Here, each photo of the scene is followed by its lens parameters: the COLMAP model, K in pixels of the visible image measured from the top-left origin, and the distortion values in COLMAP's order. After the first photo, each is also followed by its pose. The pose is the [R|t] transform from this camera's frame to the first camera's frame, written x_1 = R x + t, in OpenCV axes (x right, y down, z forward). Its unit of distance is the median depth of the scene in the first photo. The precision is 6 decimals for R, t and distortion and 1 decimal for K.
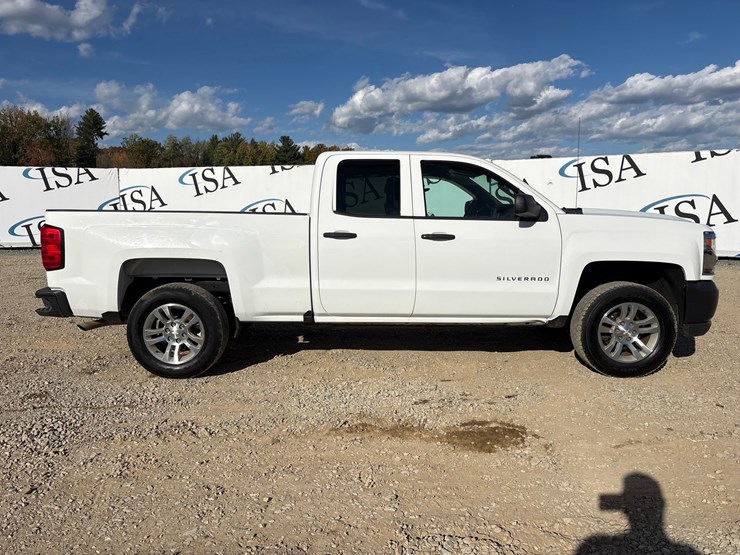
lens RADIAL K [[566.6, 0, 377.1], [0, 566.6, 274.6], [0, 0, 1]] dist [0.058309, -0.052610]
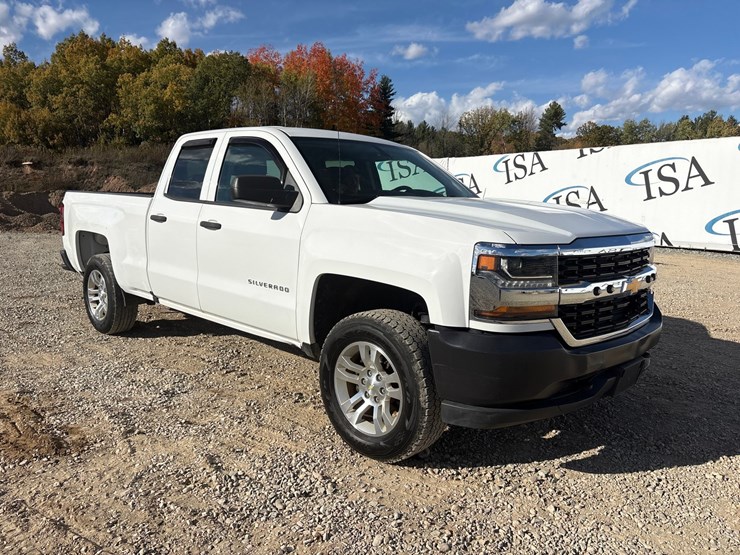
lens RADIAL K [[566.6, 0, 371.1], [0, 566.6, 294.0], [0, 0, 1]] dist [0.058309, -0.052610]
pose [[0.717133, 0.133895, -0.683953, 0.197417], [-0.097988, 0.990994, 0.091262, -0.014608], [0.690013, 0.001572, 0.723795, 0.120068]]
